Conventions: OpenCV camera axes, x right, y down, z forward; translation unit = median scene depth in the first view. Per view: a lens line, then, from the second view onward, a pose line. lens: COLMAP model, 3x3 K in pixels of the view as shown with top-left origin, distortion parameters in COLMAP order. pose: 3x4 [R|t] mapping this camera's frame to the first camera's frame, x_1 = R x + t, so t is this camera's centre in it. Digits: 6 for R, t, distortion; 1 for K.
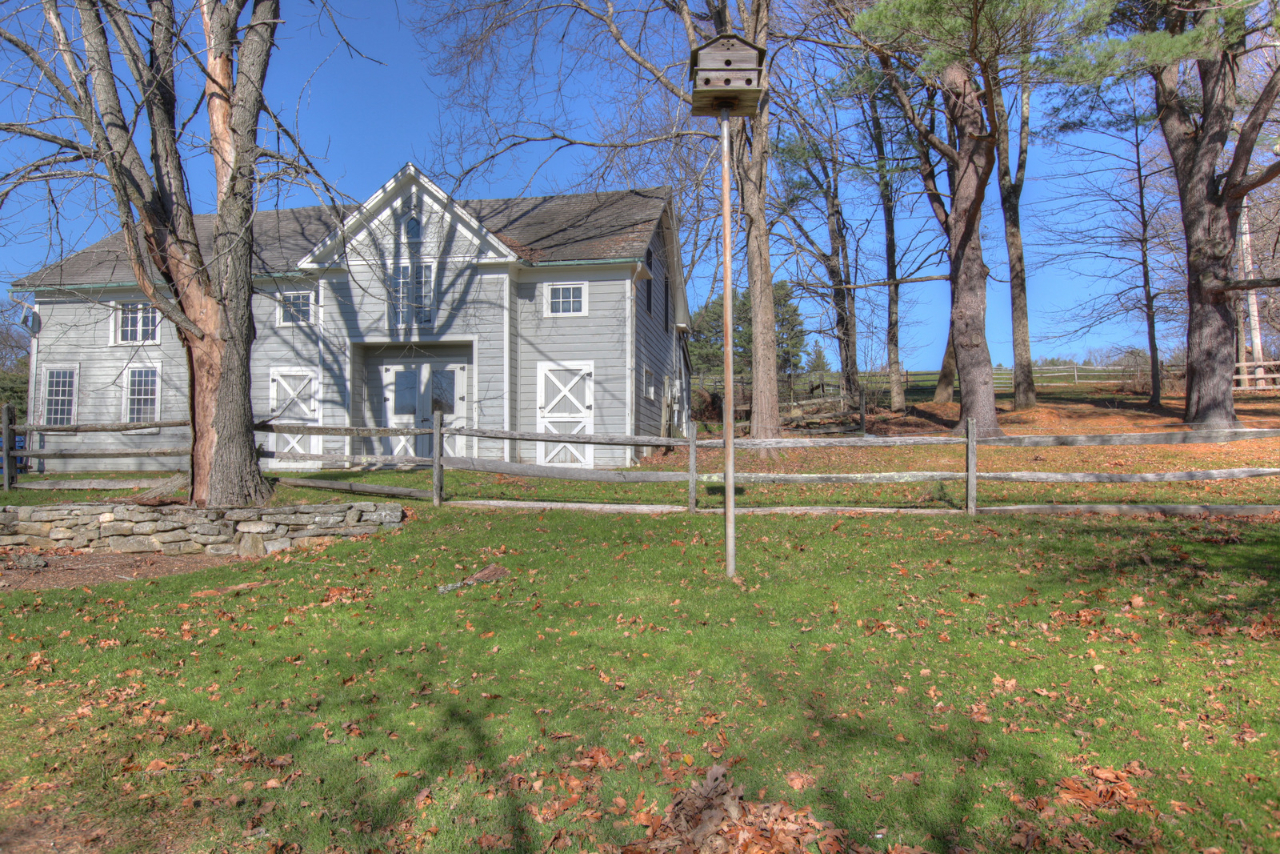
lens RADIAL K [[792.7, 0, 640.0], [0, 792.7, 427.0], [0, 0, 1]] dist [-0.051170, 0.053173]
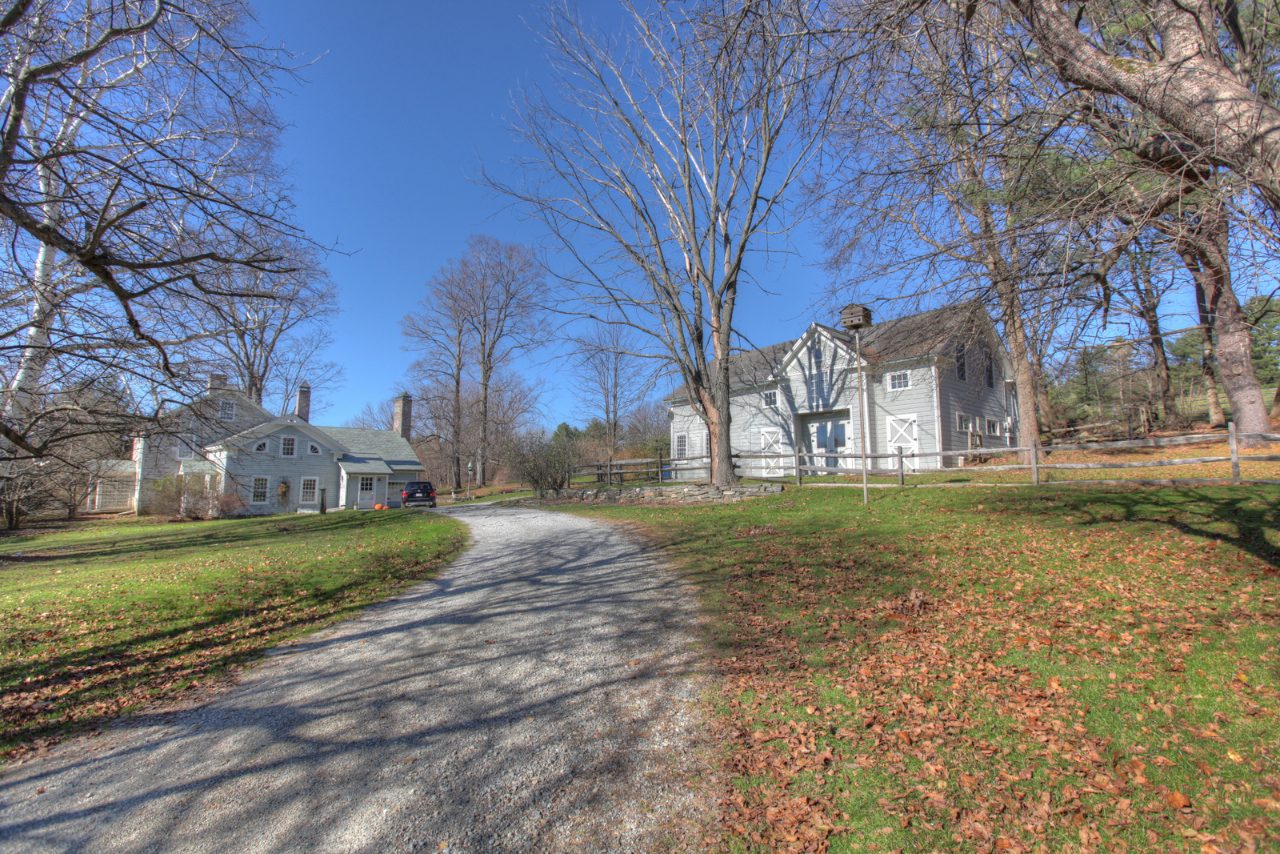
lens RADIAL K [[599.9, 0, 640.0], [0, 599.9, 427.0], [0, 0, 1]] dist [-0.057131, 0.021048]
pose [[0.741948, -0.068750, -0.666923, 0.369184], [0.032363, 0.997242, -0.066796, 0.016373], [0.669675, 0.027976, 0.742127, -0.406919]]
